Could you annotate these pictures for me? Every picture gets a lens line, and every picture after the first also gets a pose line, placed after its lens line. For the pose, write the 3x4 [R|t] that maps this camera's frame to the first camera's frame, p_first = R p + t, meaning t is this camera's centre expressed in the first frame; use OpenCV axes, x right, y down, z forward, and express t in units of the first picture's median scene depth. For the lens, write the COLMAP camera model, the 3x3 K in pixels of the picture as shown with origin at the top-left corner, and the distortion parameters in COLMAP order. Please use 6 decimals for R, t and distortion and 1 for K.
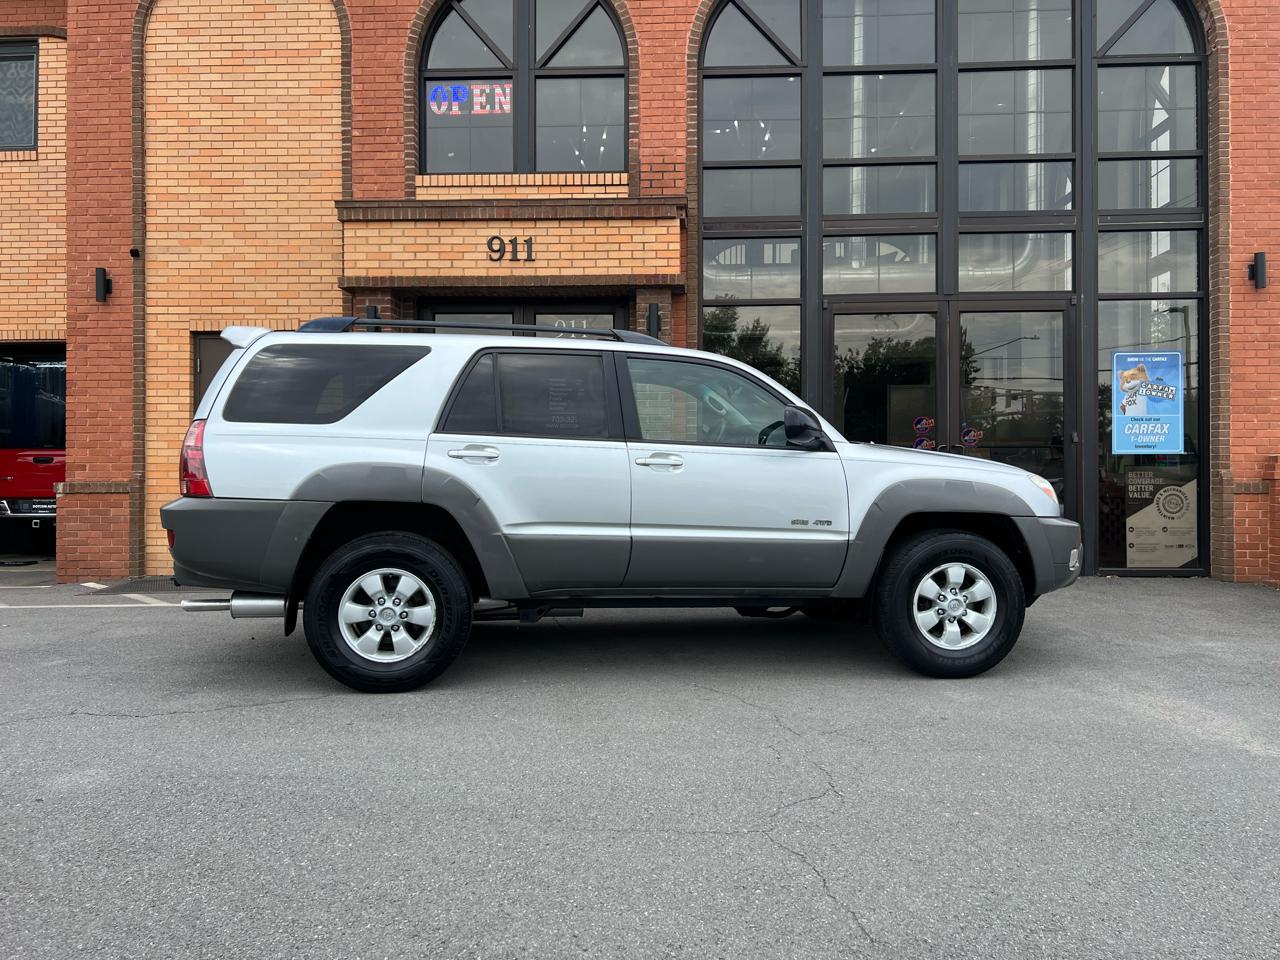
lens RADIAL K [[958.4, 0, 641.5], [0, 958.4, 469.5], [0, 0, 1]] dist [0.058061, -0.061528]
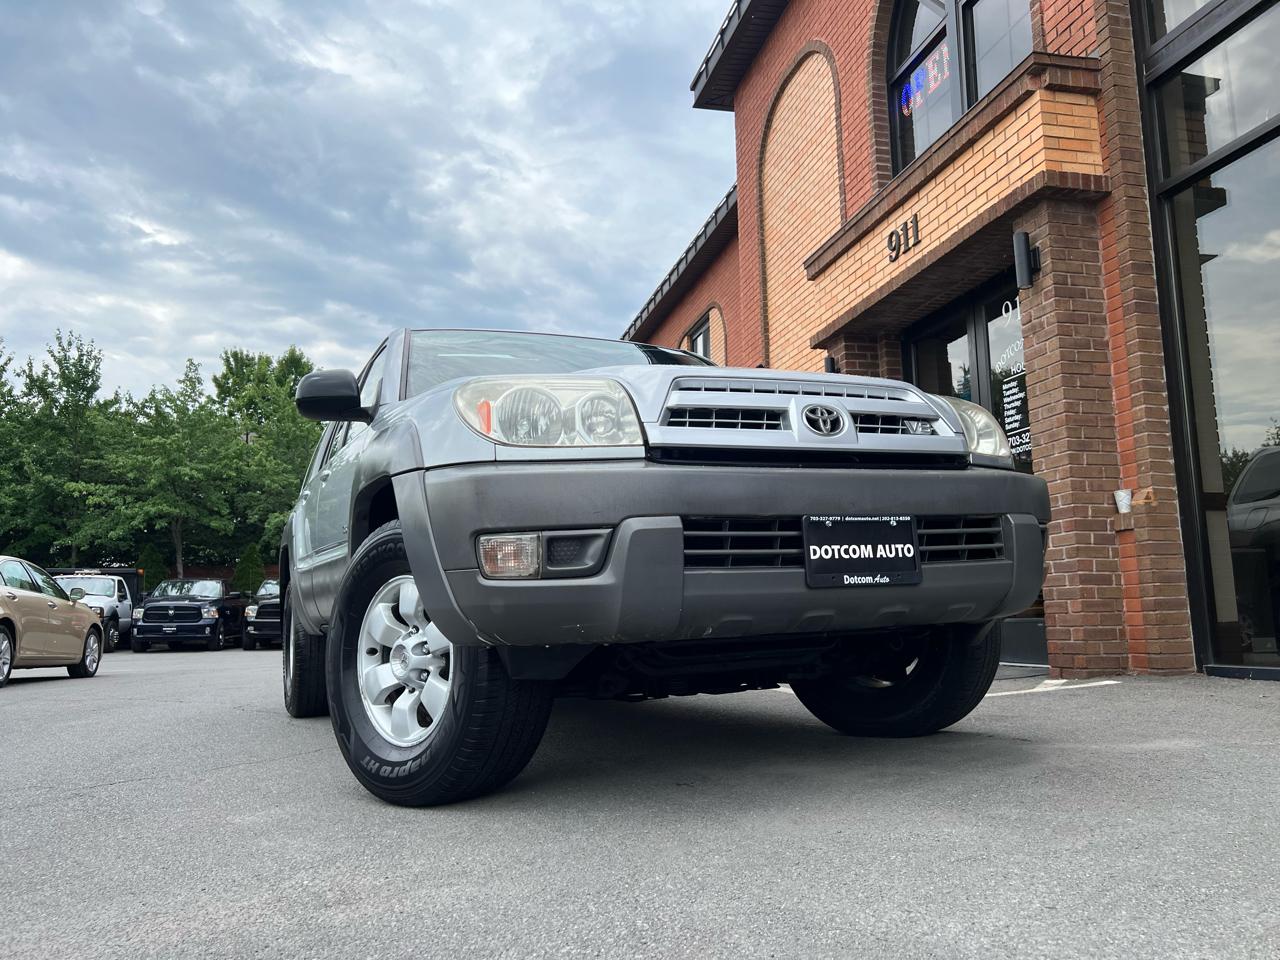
lens RADIAL K [[963.3, 0, 642.5], [0, 963.3, 477.0], [0, 0, 1]] dist [0.054872, -0.062068]
pose [[0.291346, -0.151254, -0.944584, 0.504662], [0.024878, 0.988285, -0.150578, 0.073452], [0.956294, 0.020371, 0.291696, 0.555841]]
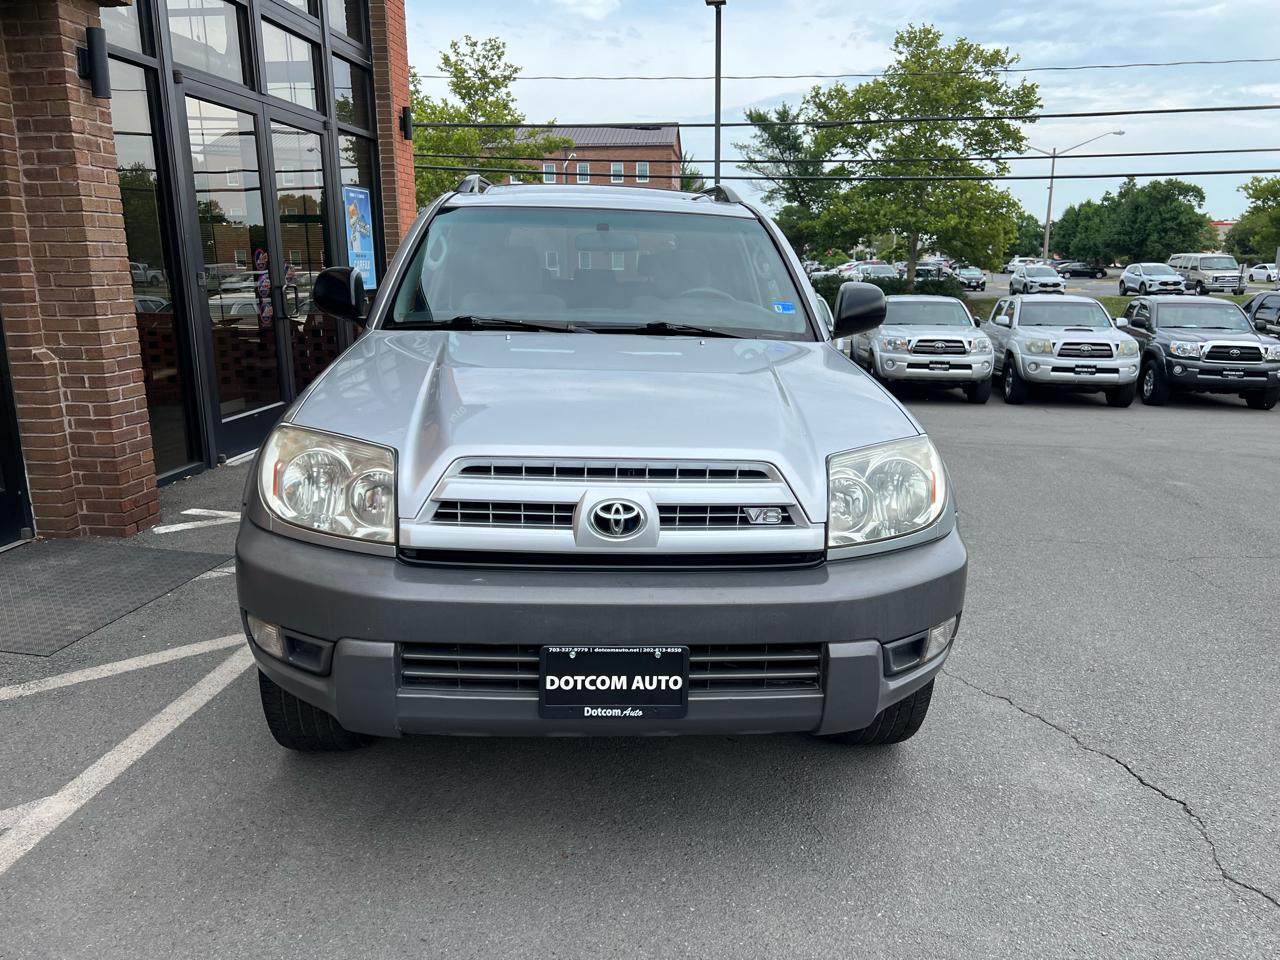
lens RADIAL K [[955.6, 0, 640.0], [0, 955.6, 480.0], [0, 0, 1]] dist [0.062774, -0.069384]
pose [[0.047133, -0.223749, 0.973506, -0.533546], [-0.001248, 0.974576, 0.224056, -0.047824], [-0.998888, -0.011775, 0.045655, 0.646763]]
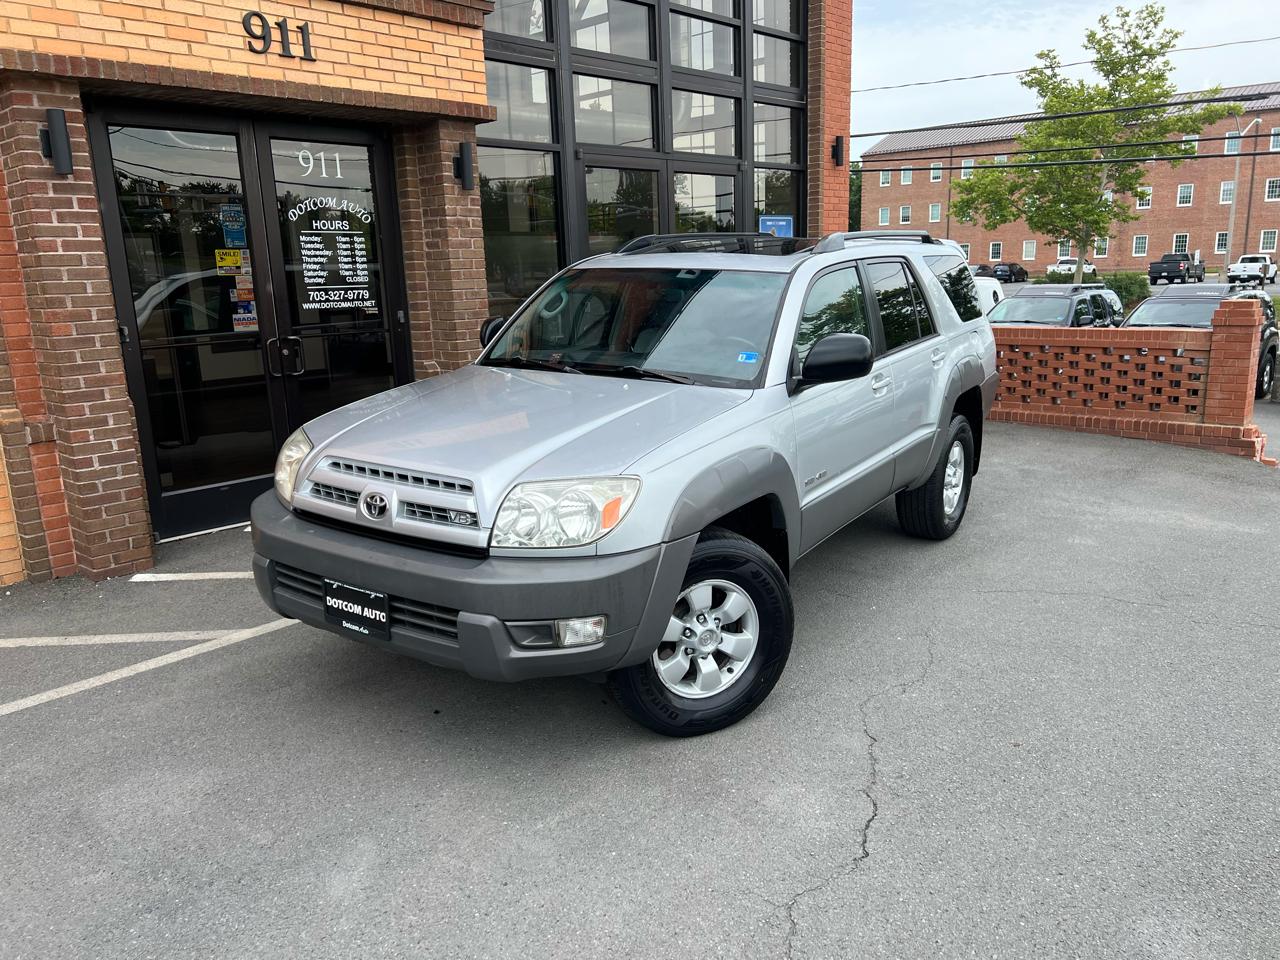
lens RADIAL K [[960.0, 0, 638.8], [0, 960.0, 486.2], [0, 0, 1]] dist [0.054865, -0.061874]
pose [[0.640393, -0.193682, 0.743226, -0.513808], [0.029401, 0.973154, 0.228267, -0.074439], [-0.767485, -0.124329, 0.628895, 0.352718]]
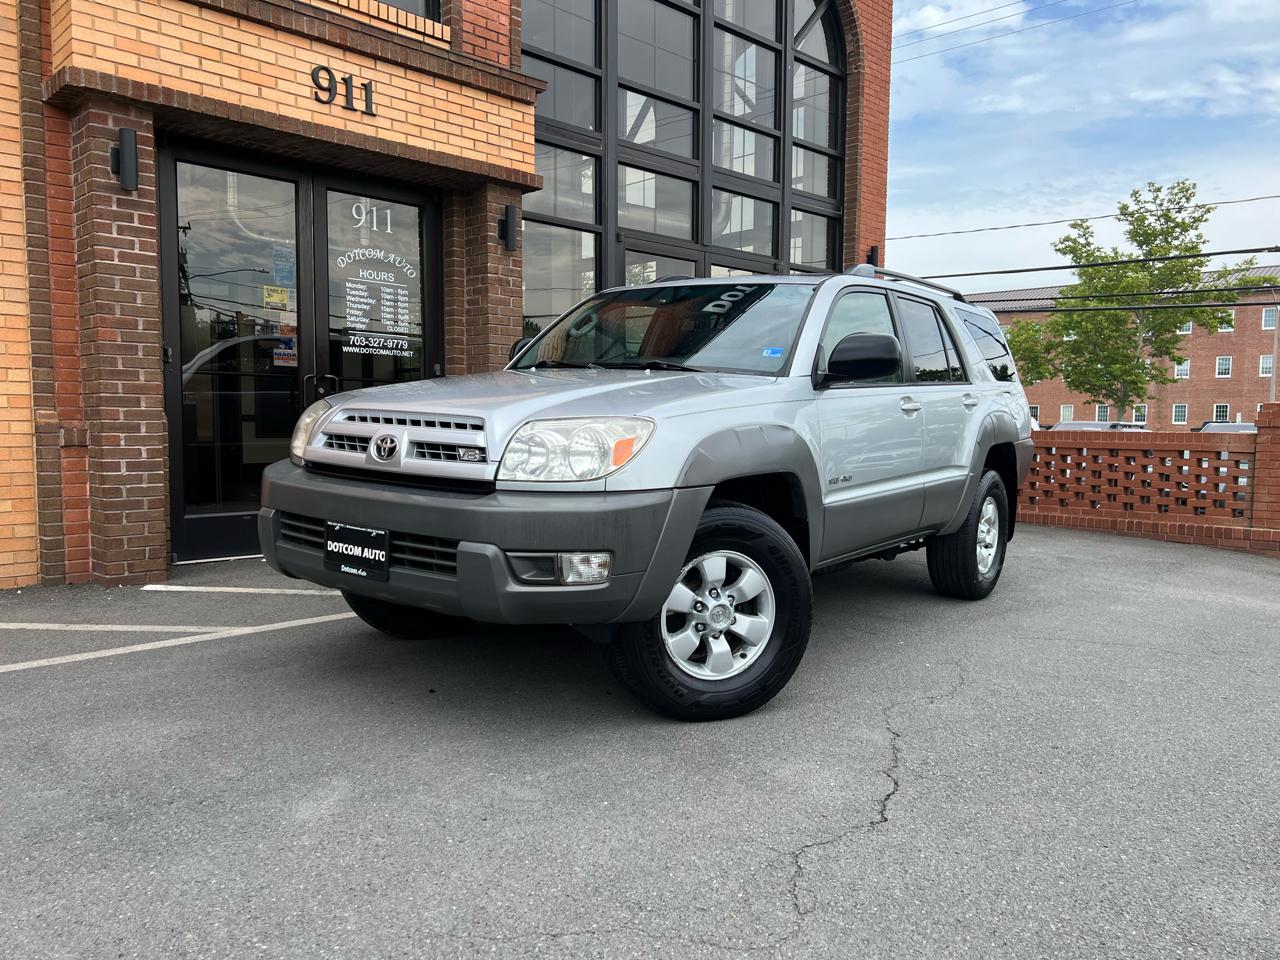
lens RADIAL K [[959.0, 0, 630.8], [0, 959.0, 486.4], [0, 0, 1]] dist [0.053405, -0.058810]
pose [[0.677921, -0.047049, 0.733628, -0.509169], [-0.011717, 0.997132, 0.074776, 0.000991], [-0.735041, -0.059288, 0.675425, 0.348013]]
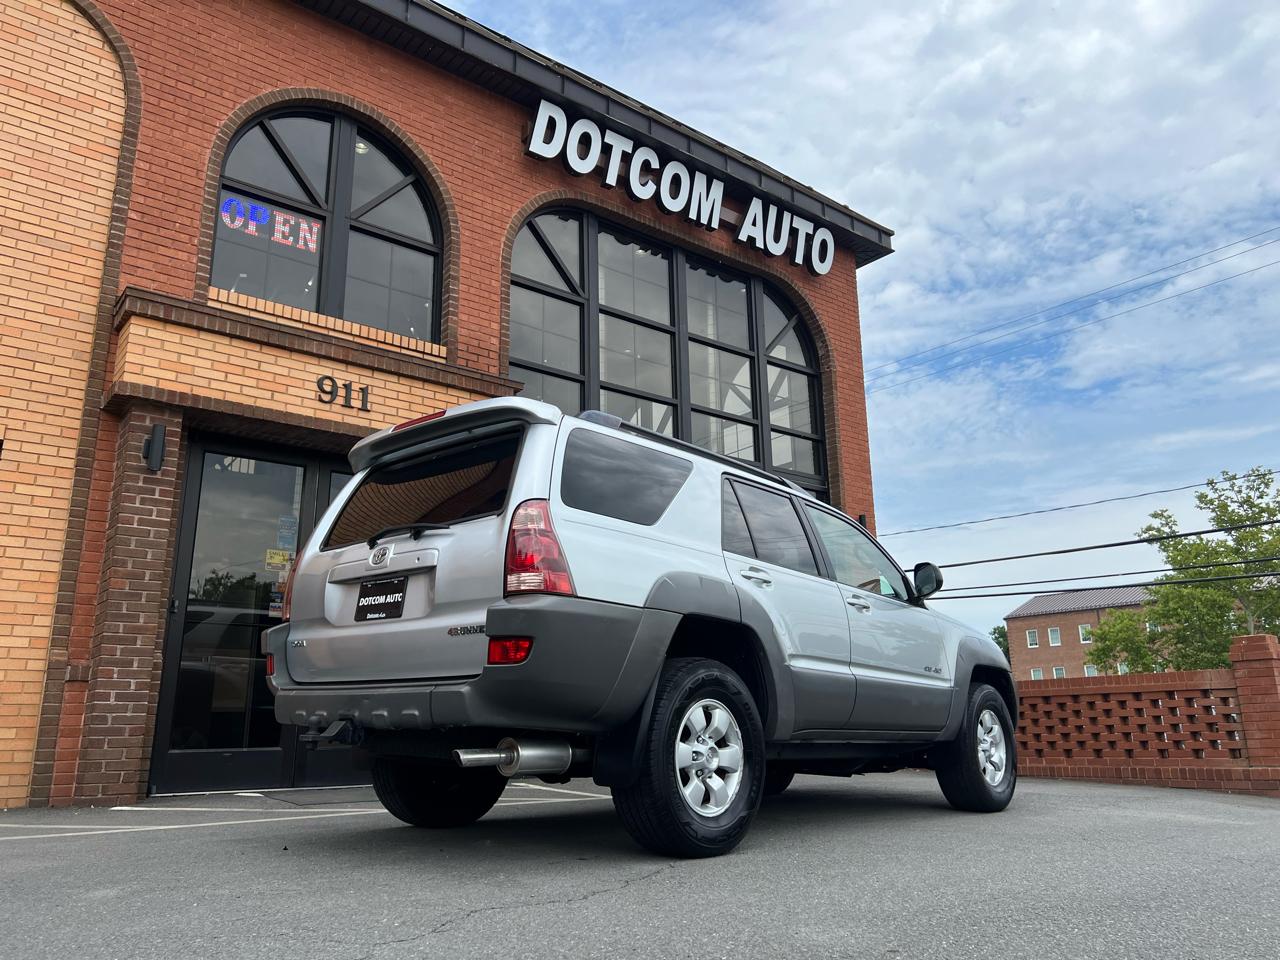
lens RADIAL K [[958.4, 0, 641.5], [0, 958.4, 469.5], [0, 0, 1]] dist [0.058061, -0.061528]
pose [[0.750813, 0.165044, 0.639563, -0.468267], [0.012278, 0.964624, -0.263343, 0.068240], [-0.660401, 0.205574, 0.722226, 0.200233]]
